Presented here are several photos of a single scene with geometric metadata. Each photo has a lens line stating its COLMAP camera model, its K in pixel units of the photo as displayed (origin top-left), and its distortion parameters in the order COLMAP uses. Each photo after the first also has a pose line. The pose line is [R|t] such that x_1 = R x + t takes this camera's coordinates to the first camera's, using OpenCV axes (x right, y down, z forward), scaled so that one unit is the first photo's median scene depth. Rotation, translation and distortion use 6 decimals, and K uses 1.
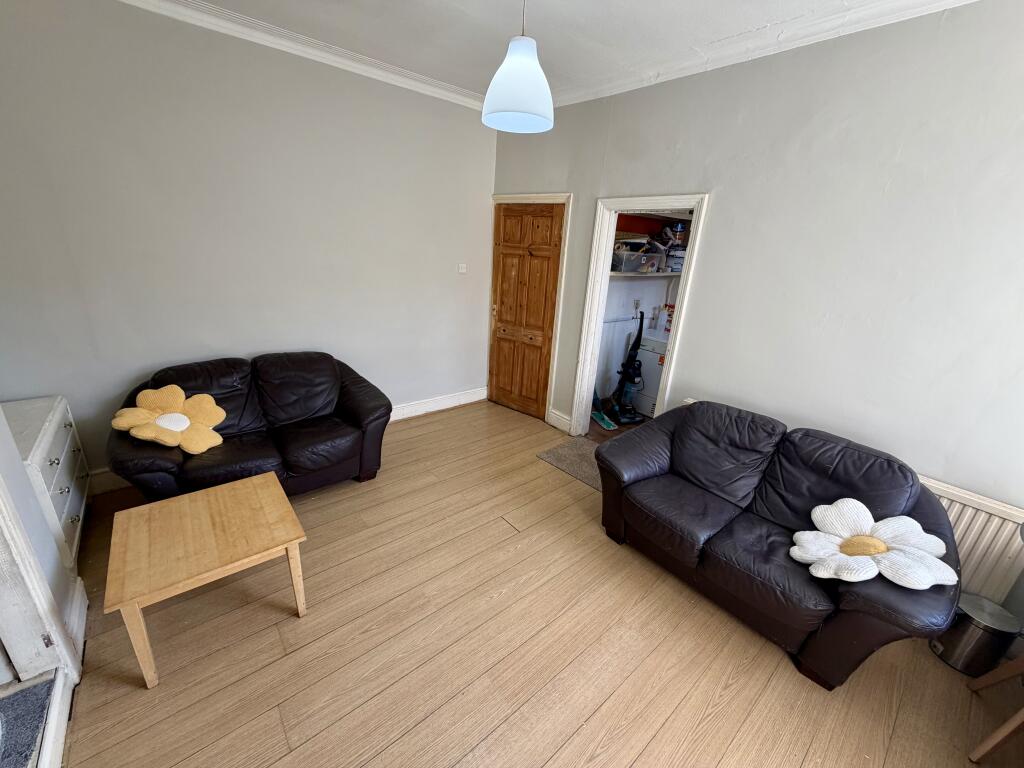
lens RADIAL K [[407.8, 0, 512.0], [0, 407.8, 384.0], [0, 0, 1]] dist [-0.000642, -0.000357]
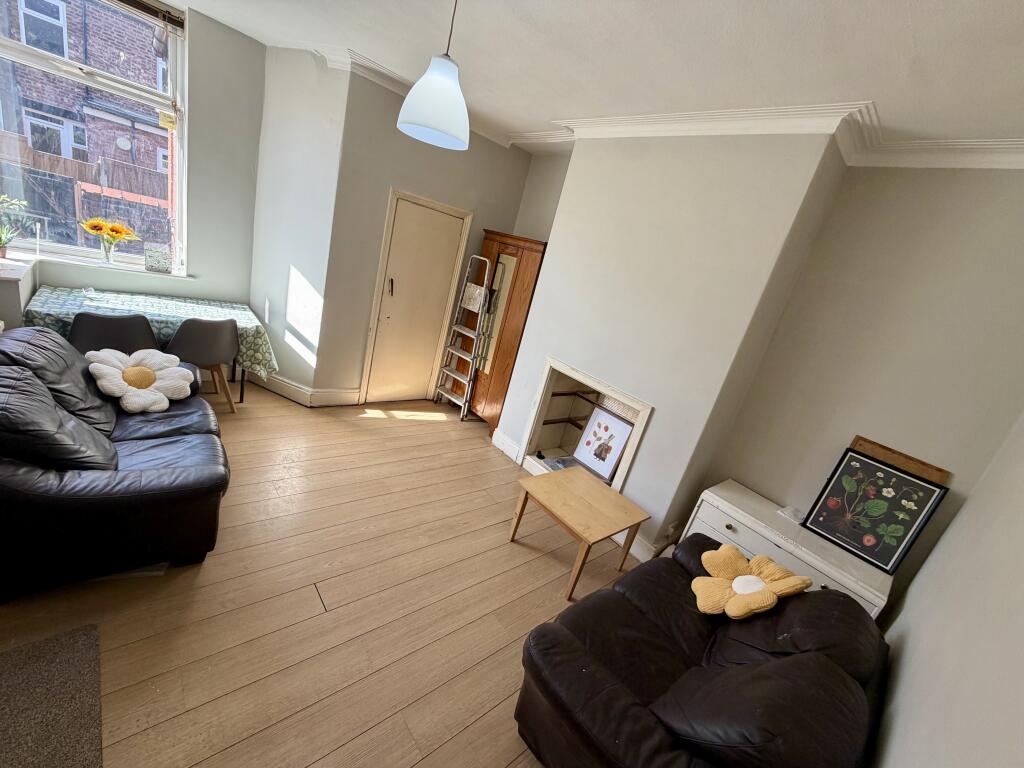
lens RADIAL K [[407.8, 0, 512.0], [0, 407.8, 384.0], [0, 0, 1]] dist [-0.000642, -0.000357]
pose [[-0.952094, -0.289031, -0.099893, -0.176700], [-0.290609, 0.753452, 0.589793, -0.592706], [-0.095204, 0.590568, -0.801352, 1.534081]]
